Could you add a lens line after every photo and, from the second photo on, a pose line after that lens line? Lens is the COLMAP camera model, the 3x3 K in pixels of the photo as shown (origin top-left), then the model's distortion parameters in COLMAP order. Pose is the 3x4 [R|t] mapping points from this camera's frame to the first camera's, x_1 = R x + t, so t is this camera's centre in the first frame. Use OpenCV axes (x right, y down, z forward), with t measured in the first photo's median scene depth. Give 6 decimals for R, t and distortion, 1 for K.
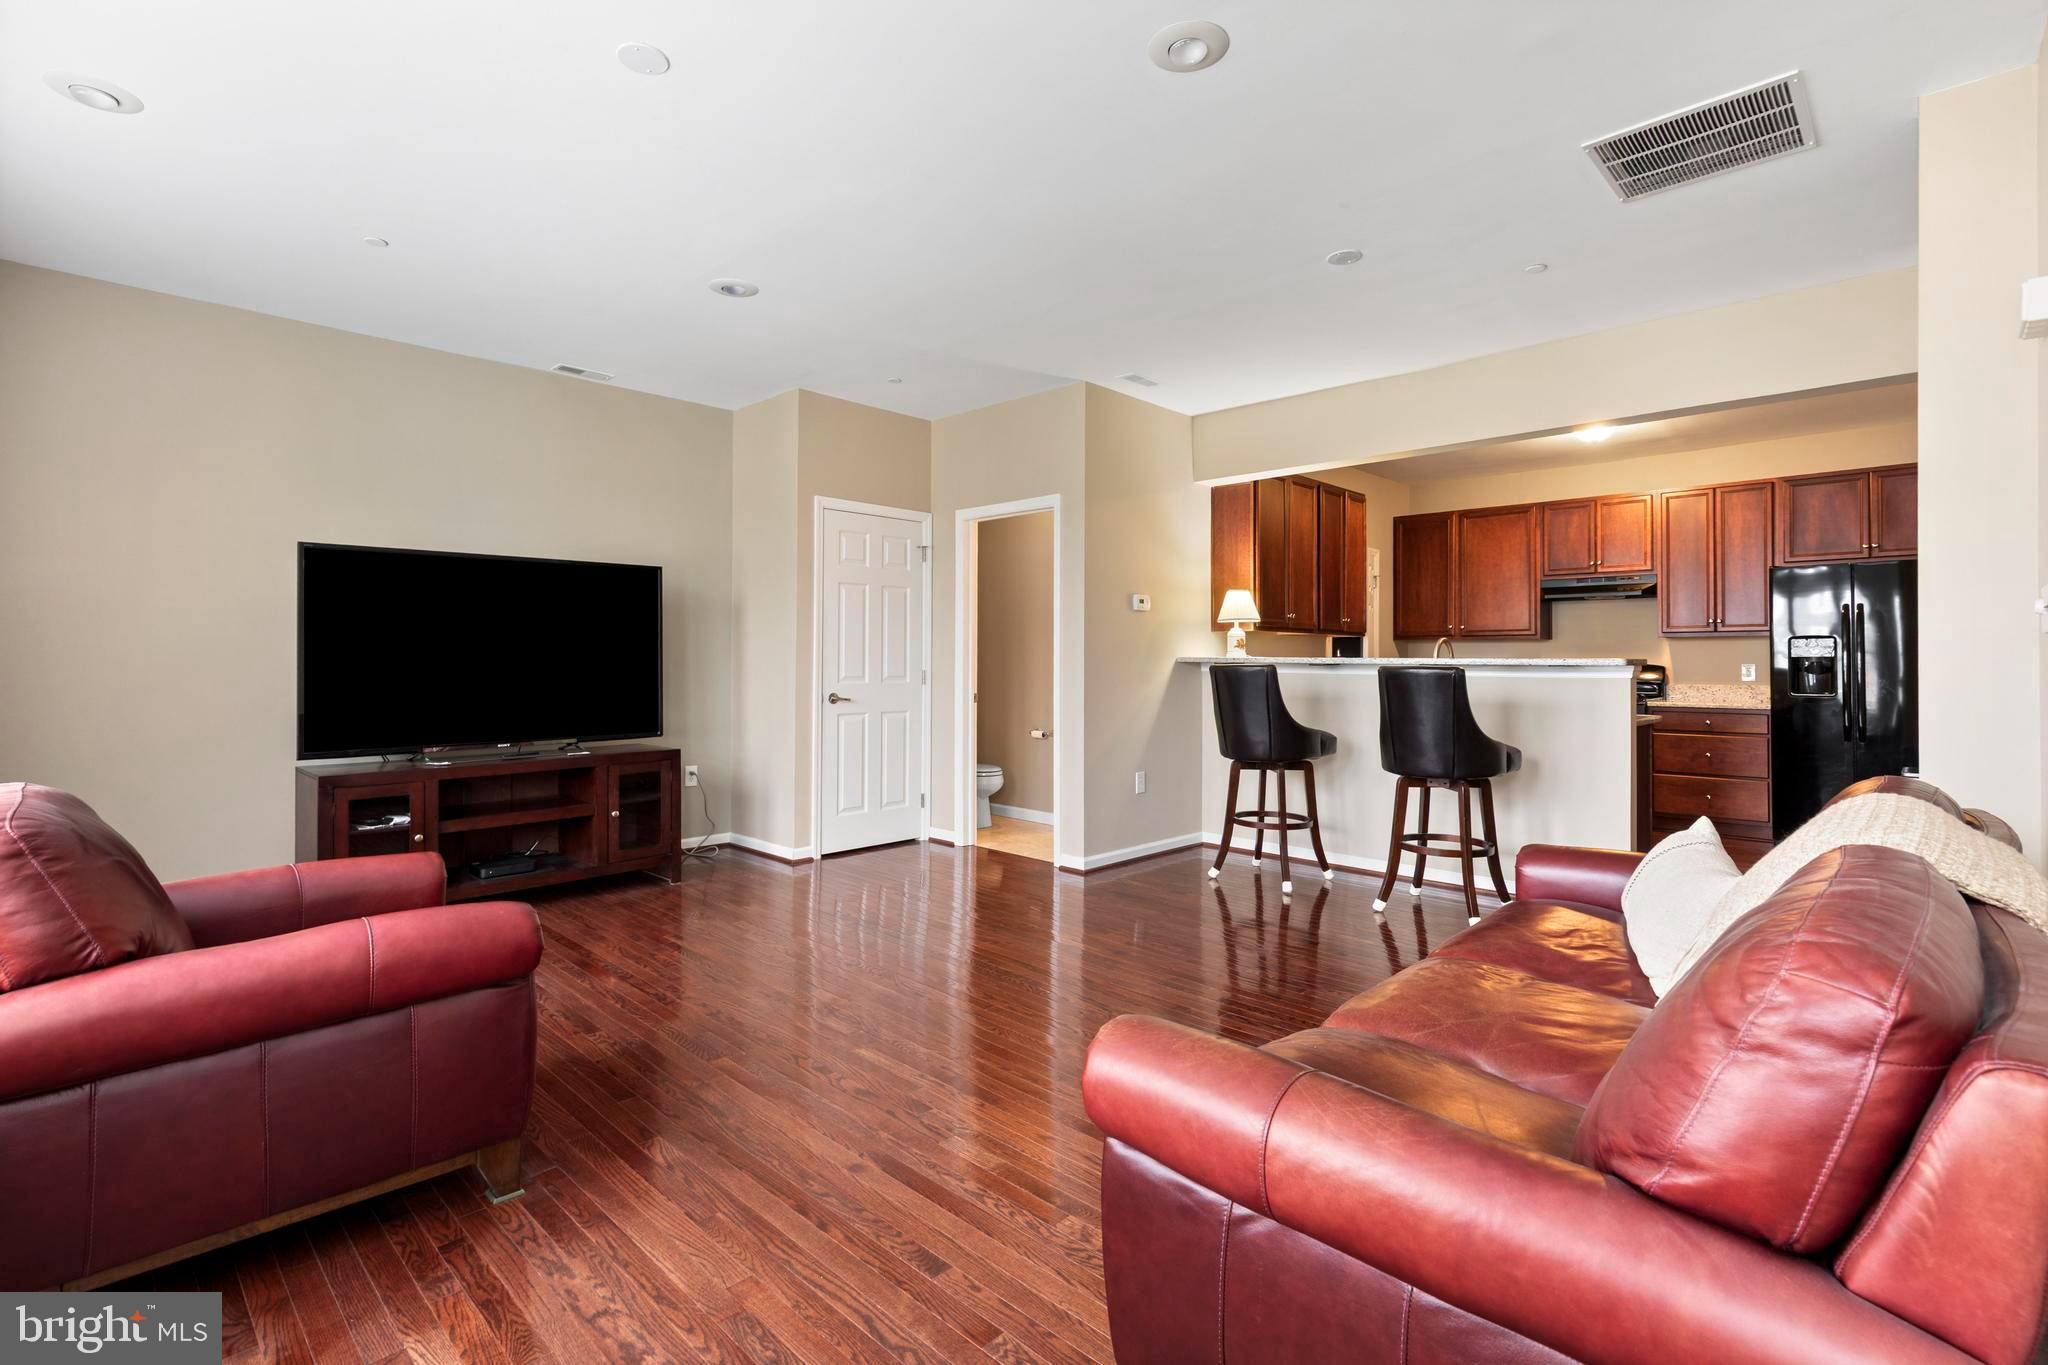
lens RADIAL K [[947.2, 0, 1018.0], [0, 947.2, 650.6], [0, 0, 1]] dist [-0.001093, -0.000305]
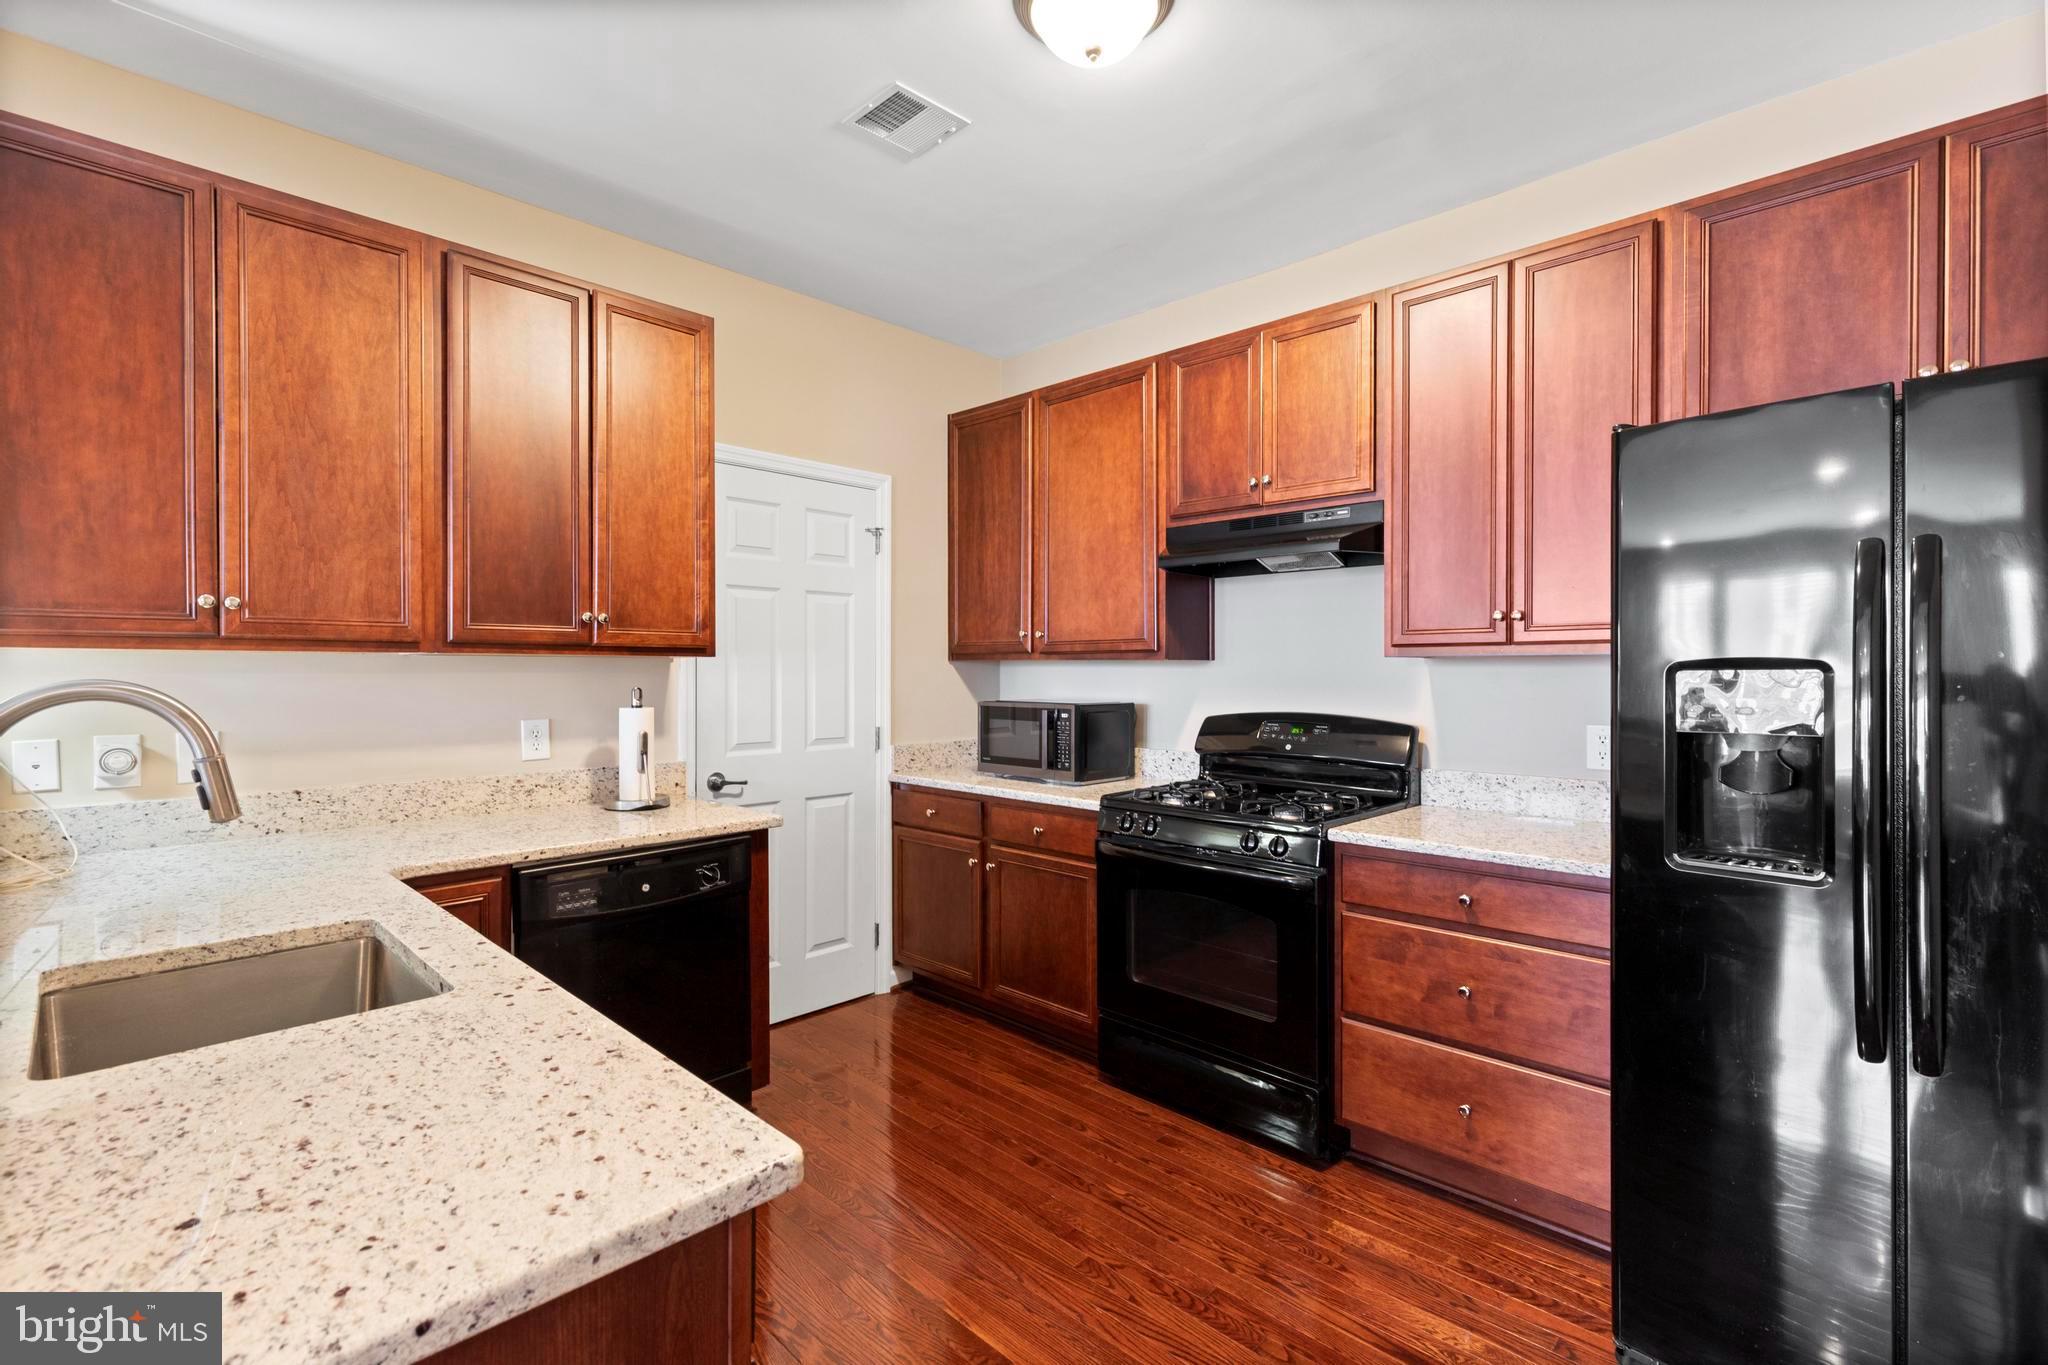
lens RADIAL K [[914.2, 0, 1034.7], [0, 914.2, 677.0], [0, 0, 1]] dist [0.000800, 0.000278]
pose [[0.999974, -0.004656, 0.005564, 0.574840], [0.004549, 0.999809, 0.019029, -0.015106], [-0.005651, -0.019003, 0.999803, 0.670444]]
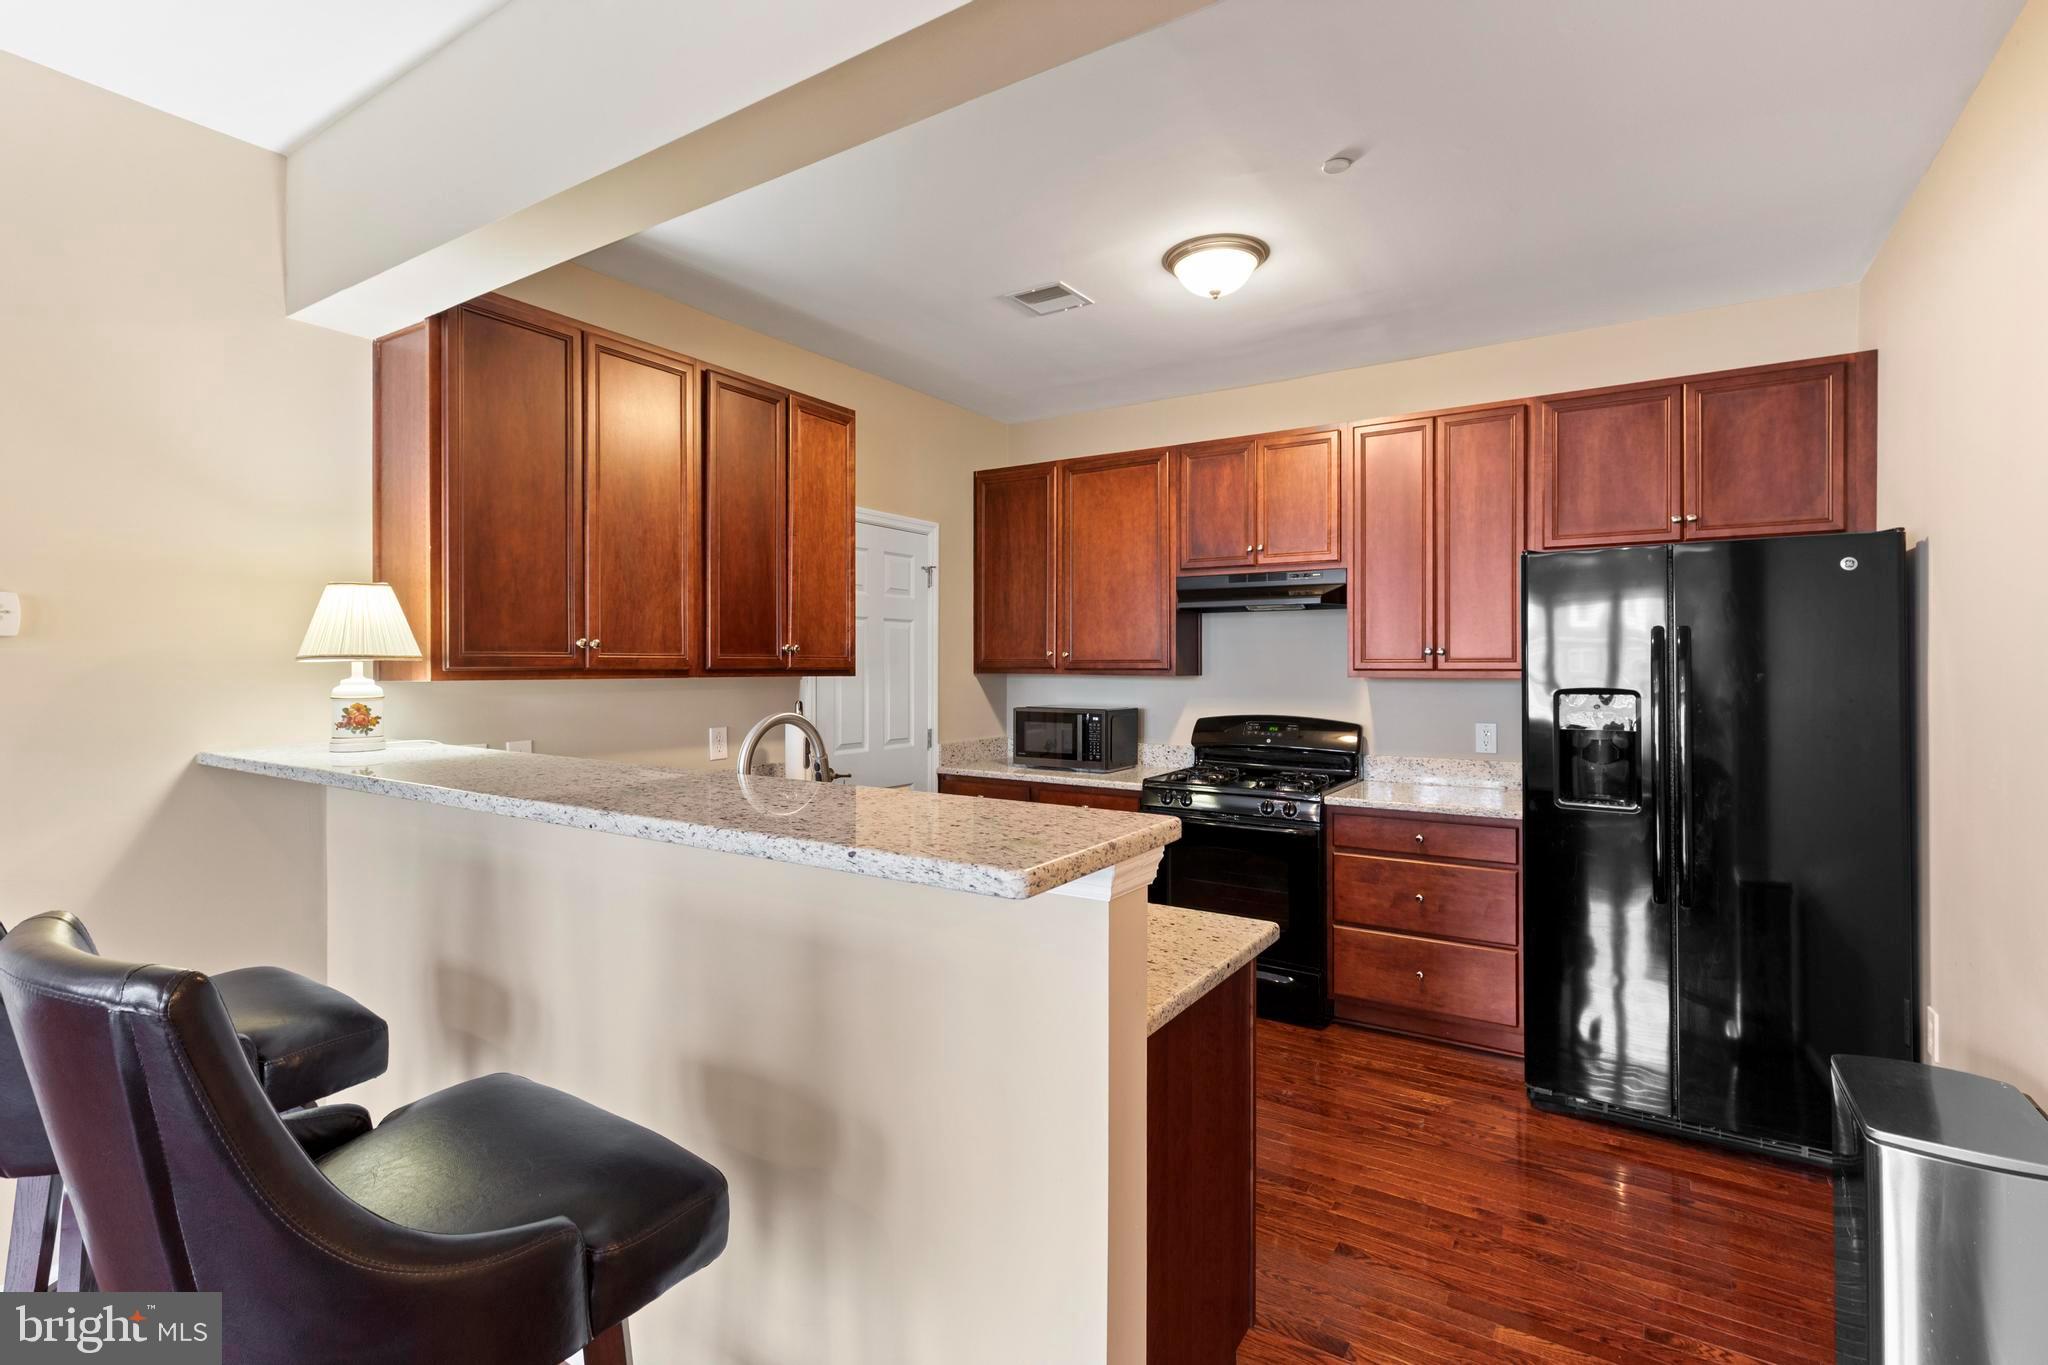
lens RADIAL K [[935.0, 0, 1024.9], [0, 935.0, 662.6], [0, 0, 1]] dist [0.000929, 0.000150]
pose [[0.980581, -0.002973, 0.196090, 0.405651], [0.000901, 0.999943, 0.010658, -0.032149], [-0.196110, -0.010274, 0.980528, 0.523997]]
